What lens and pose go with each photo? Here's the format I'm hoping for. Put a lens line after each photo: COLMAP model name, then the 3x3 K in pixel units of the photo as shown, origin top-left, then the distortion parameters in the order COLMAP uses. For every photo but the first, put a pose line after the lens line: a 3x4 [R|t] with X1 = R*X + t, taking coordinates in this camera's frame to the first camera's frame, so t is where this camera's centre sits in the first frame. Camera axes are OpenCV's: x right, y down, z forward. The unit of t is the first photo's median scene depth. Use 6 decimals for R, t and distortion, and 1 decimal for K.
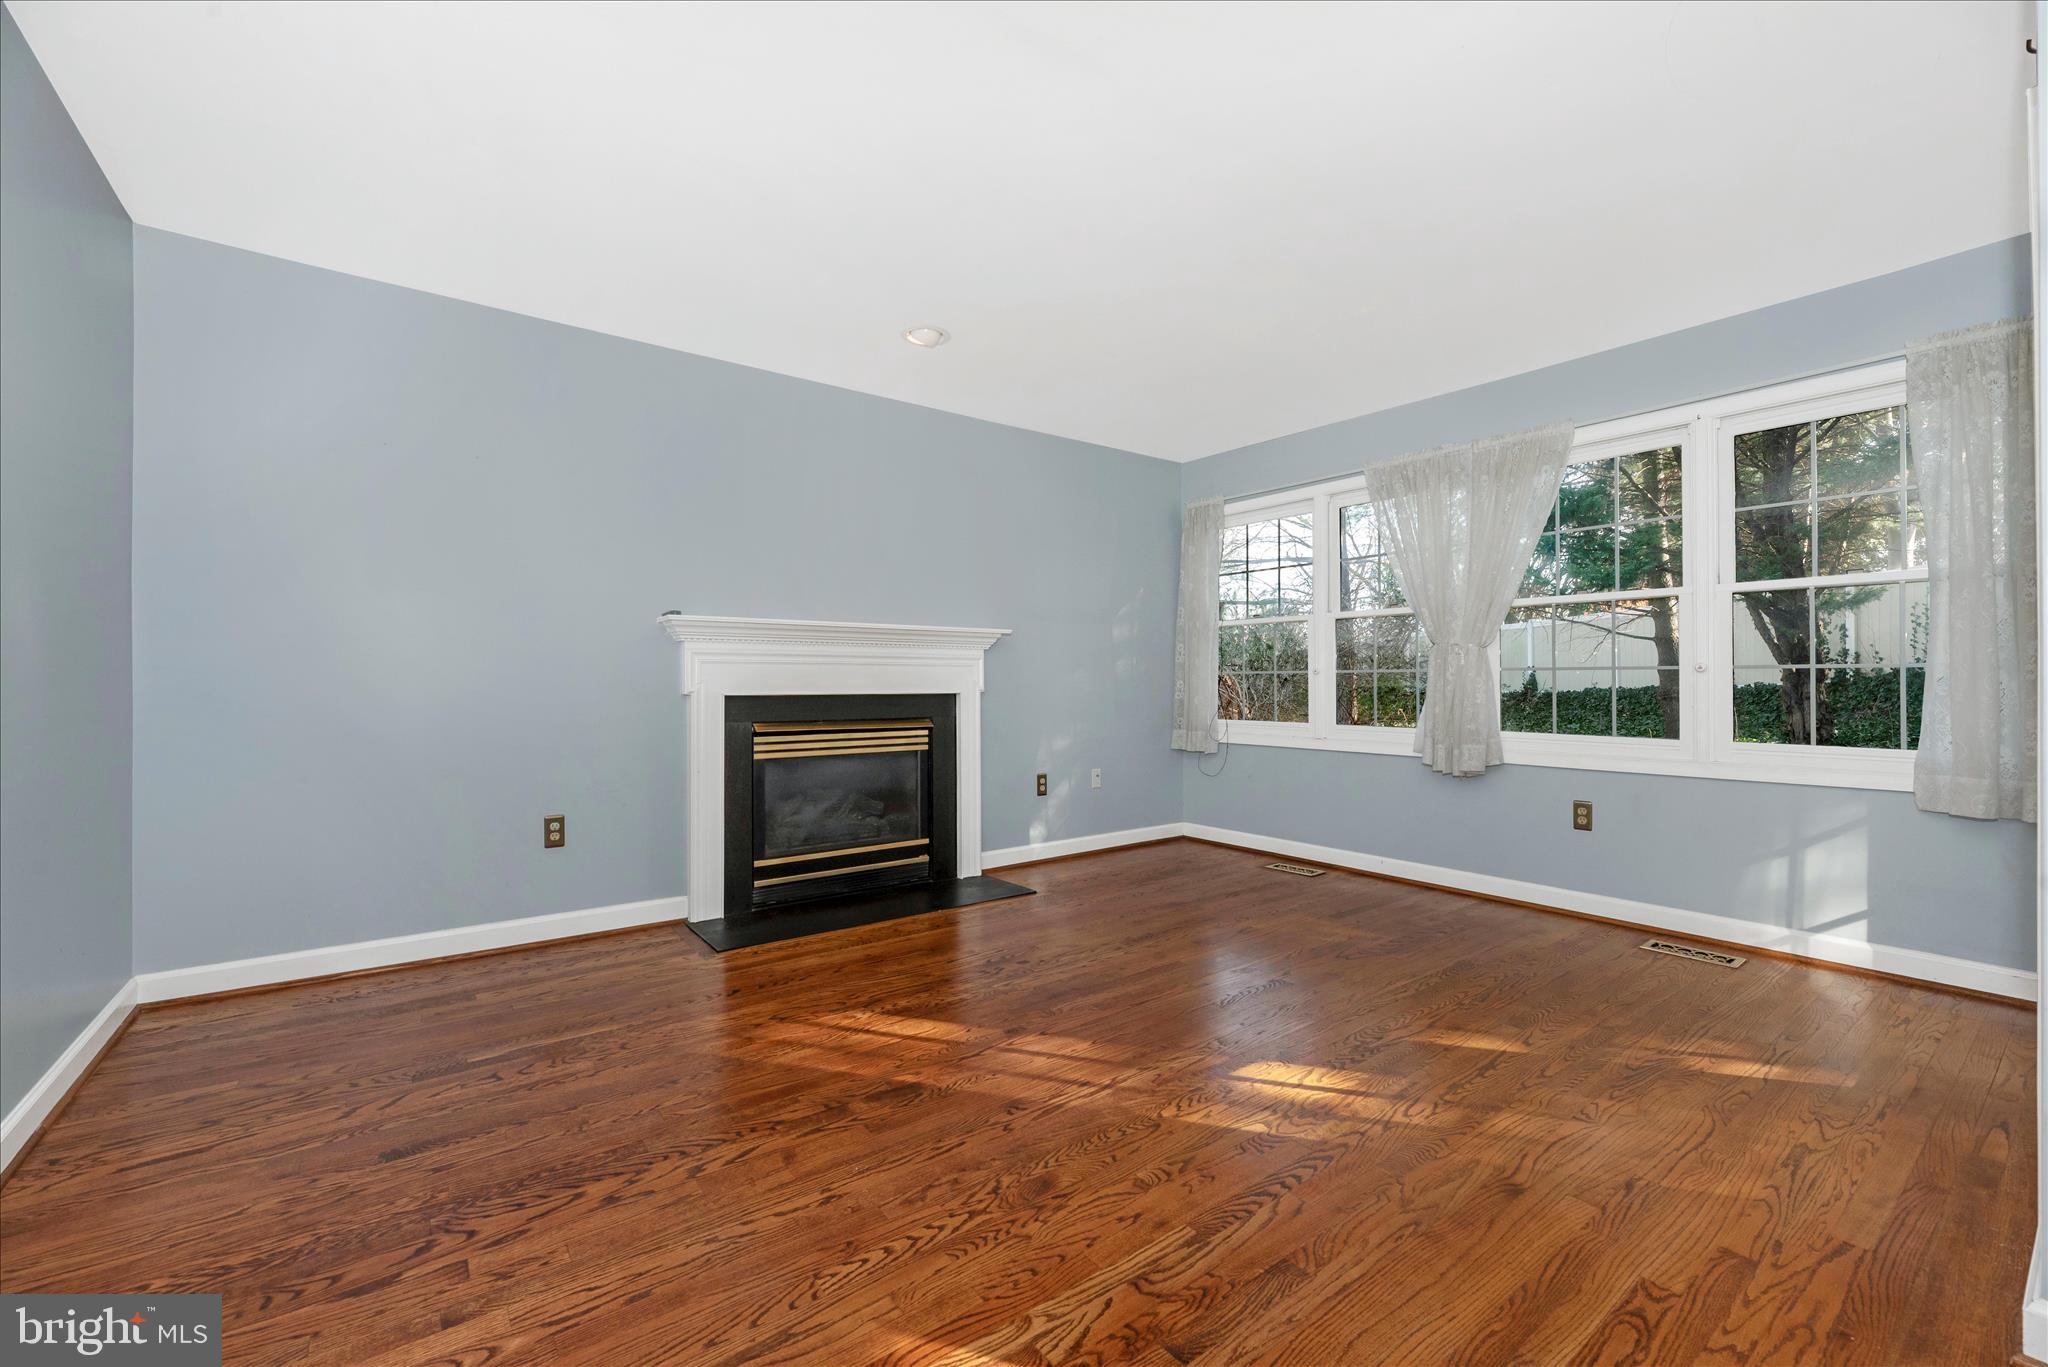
lens RADIAL K [[834.4, 0, 1024.0], [0, 834.4, 683.5], [0, 0, 1]] dist [-0.001078, 0.000342]
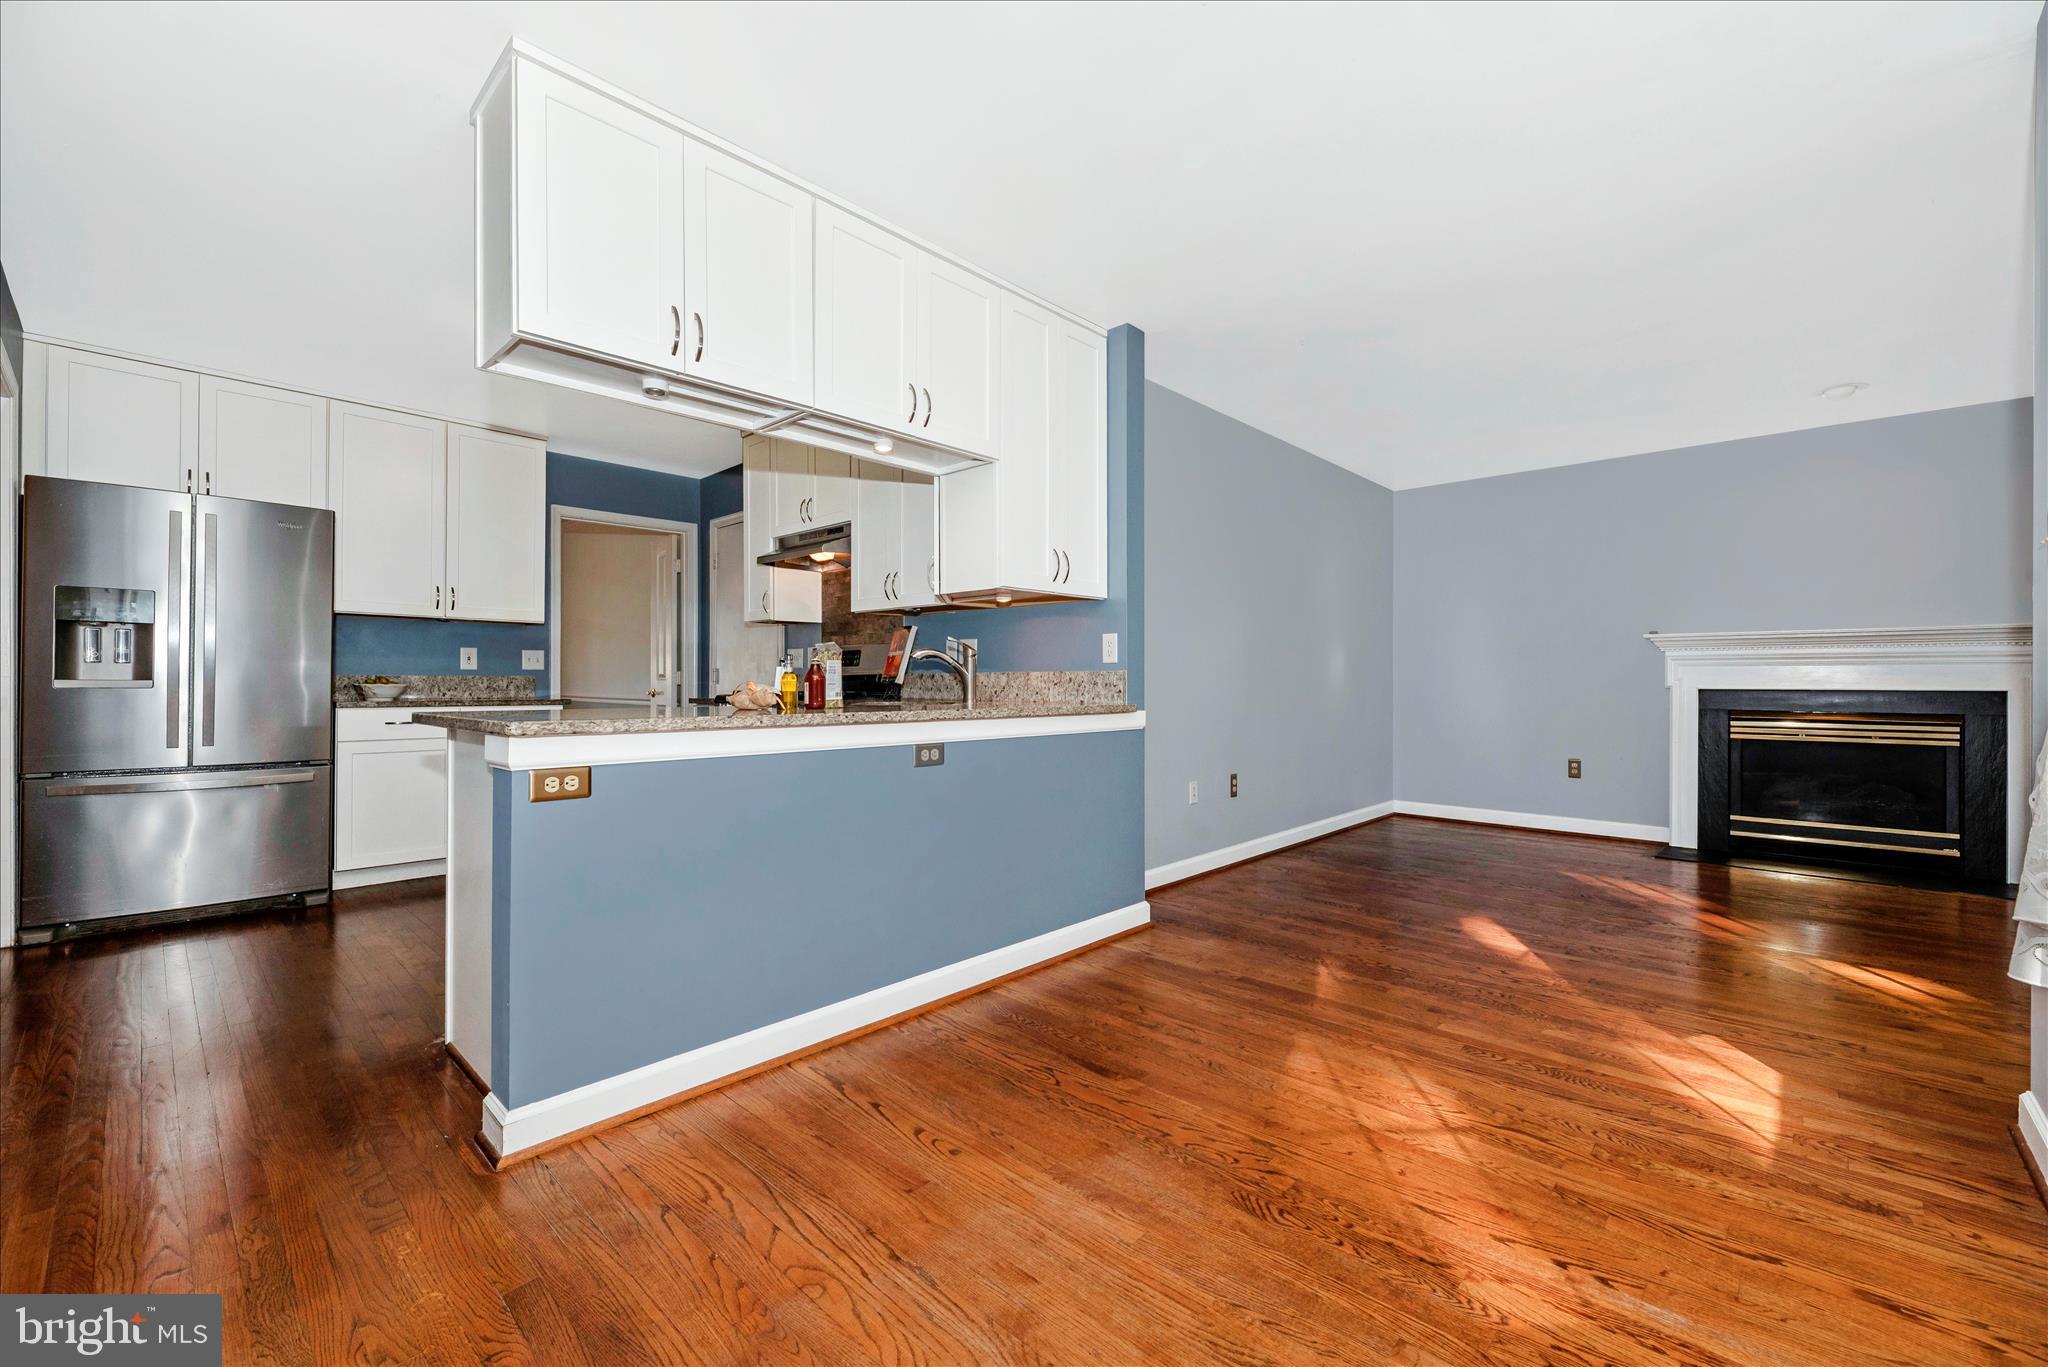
lens RADIAL K [[834.4, 0, 1024.0], [0, 834.4, 683.5], [0, 0, 1]] dist [-0.001078, 0.000342]
pose [[0.170143, 0.000862, -0.985419, 1.020580], [-0.005947, 0.999982, -0.000152, 0.014656], [0.985401, 0.005887, 0.170145, -0.430332]]
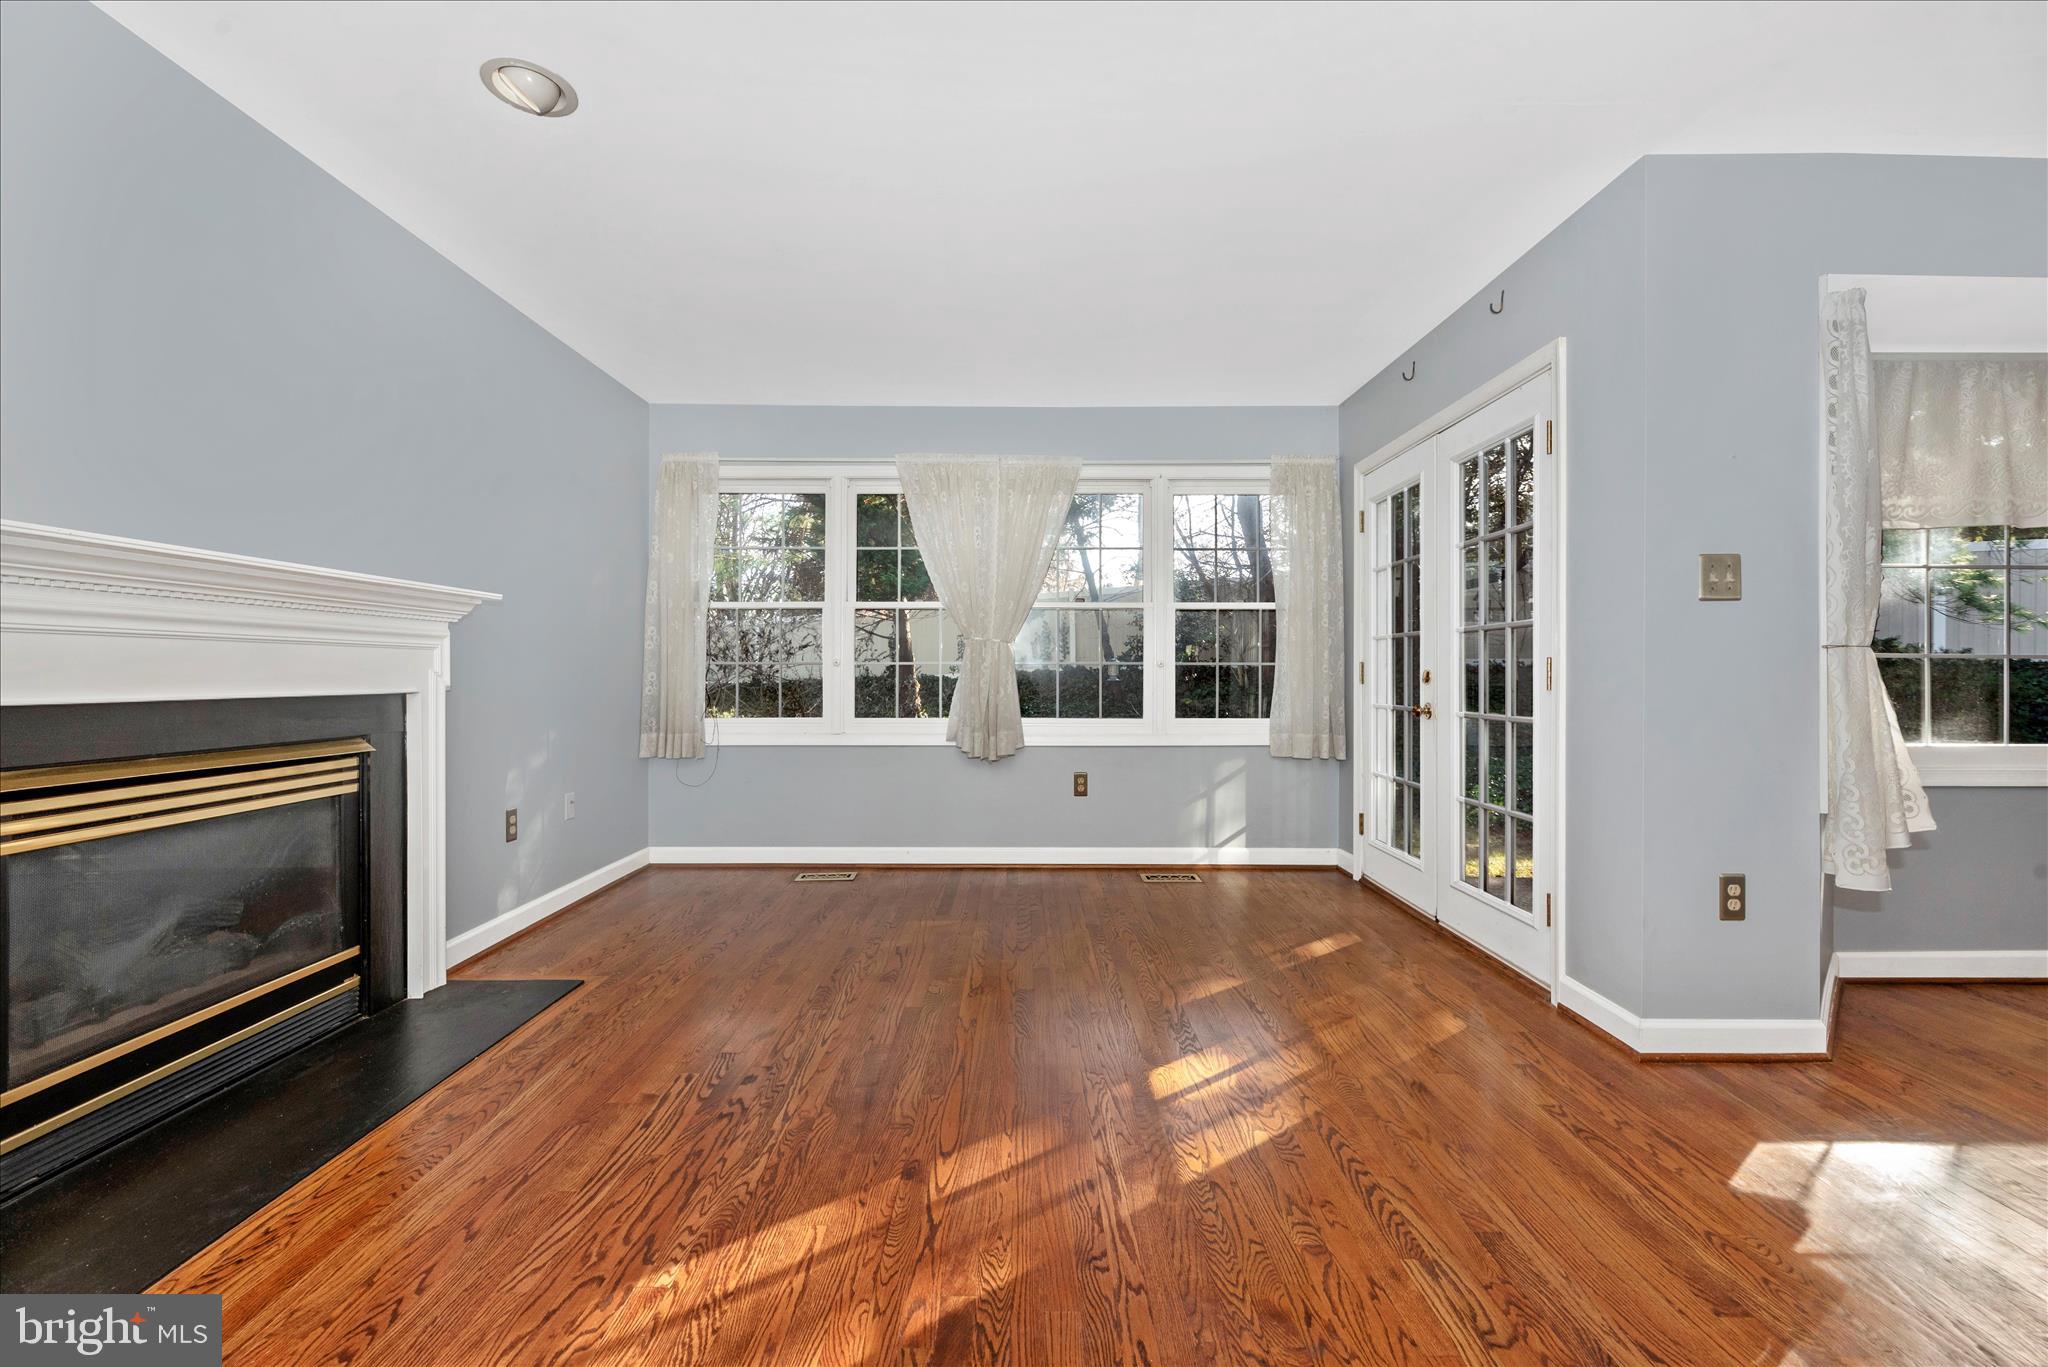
lens RADIAL K [[830.6, 0, 1017.2], [0, 830.6, 677.3], [0, 0, 1]] dist [0.000106, 0.000036]
pose [[0.600566, -0.003189, 0.799569, -0.444103], [-0.000463, 0.999990, 0.004336, -0.003791], [-0.799575, -0.002974, 0.600558, 0.433263]]
